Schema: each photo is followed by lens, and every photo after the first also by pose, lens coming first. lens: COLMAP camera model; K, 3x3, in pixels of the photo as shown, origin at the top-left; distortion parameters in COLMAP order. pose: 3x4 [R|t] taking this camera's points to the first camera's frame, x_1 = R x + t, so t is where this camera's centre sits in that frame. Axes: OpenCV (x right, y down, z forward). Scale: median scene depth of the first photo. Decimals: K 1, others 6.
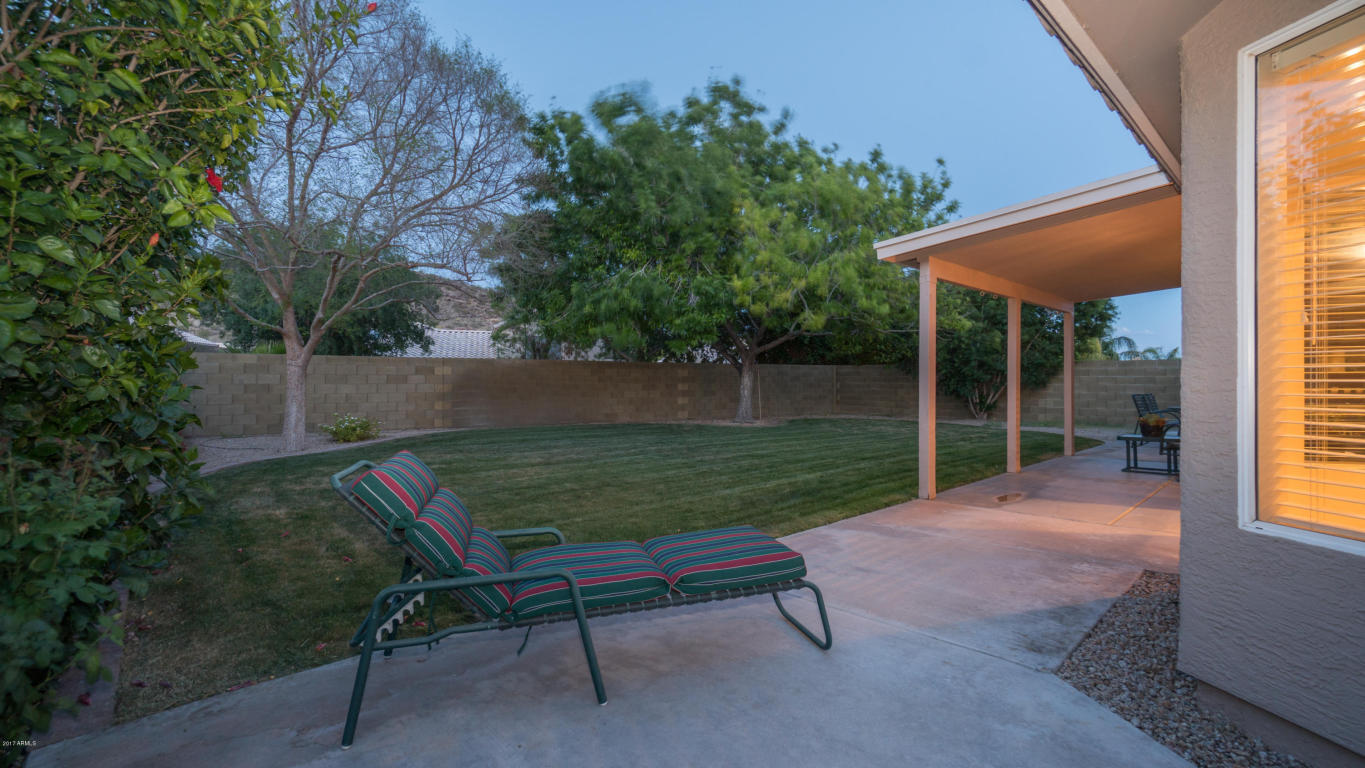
lens RADIAL K [[594.5, 0, 682.5], [0, 594.5, 384.0], [0, 0, 1]] dist [0.000617, 0.000057]
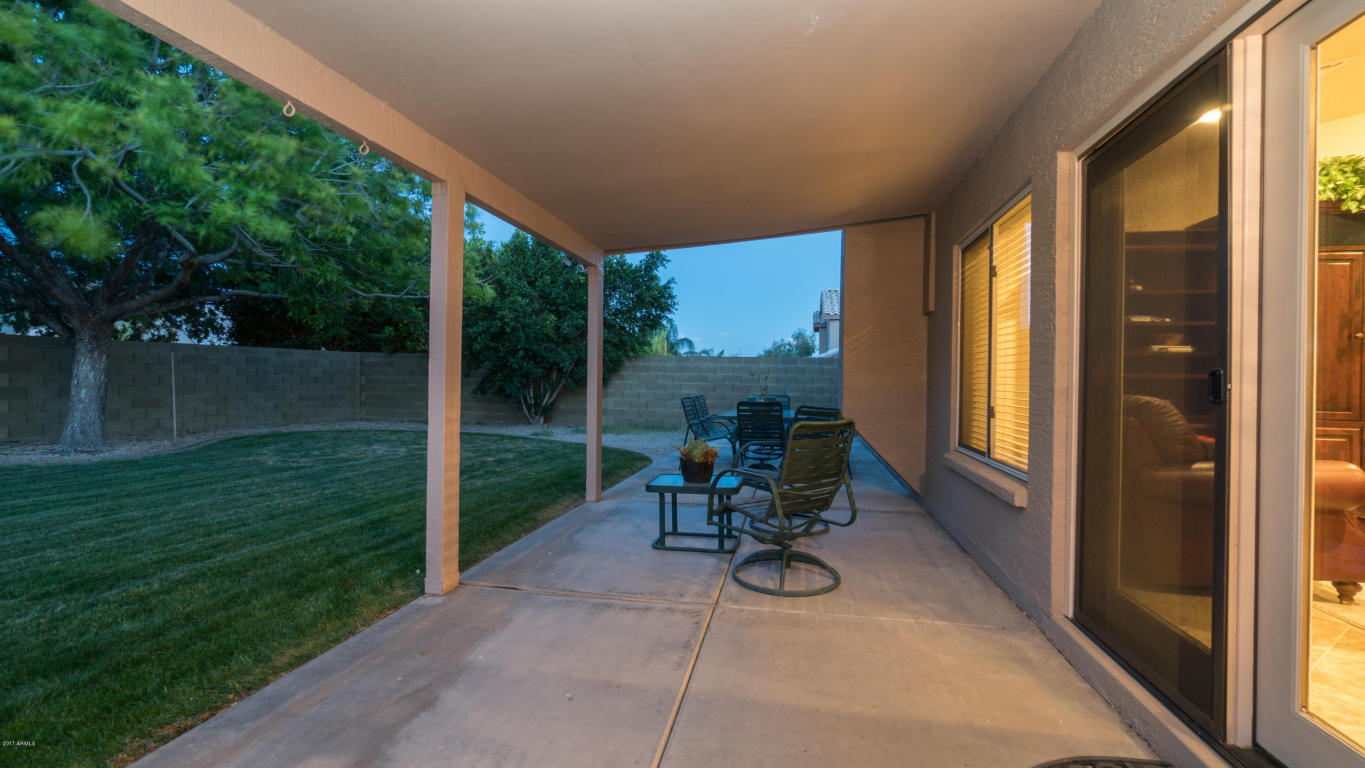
lens RADIAL K [[594.5, 0, 682.5], [0, 594.5, 384.0], [0, 0, 1]] dist [0.000617, 0.000057]
pose [[0.808984, 0.006465, 0.587795, 0.216295], [-0.012204, 0.999909, 0.005797, -0.002787], [-0.587703, -0.011863, 0.808989, 0.268552]]
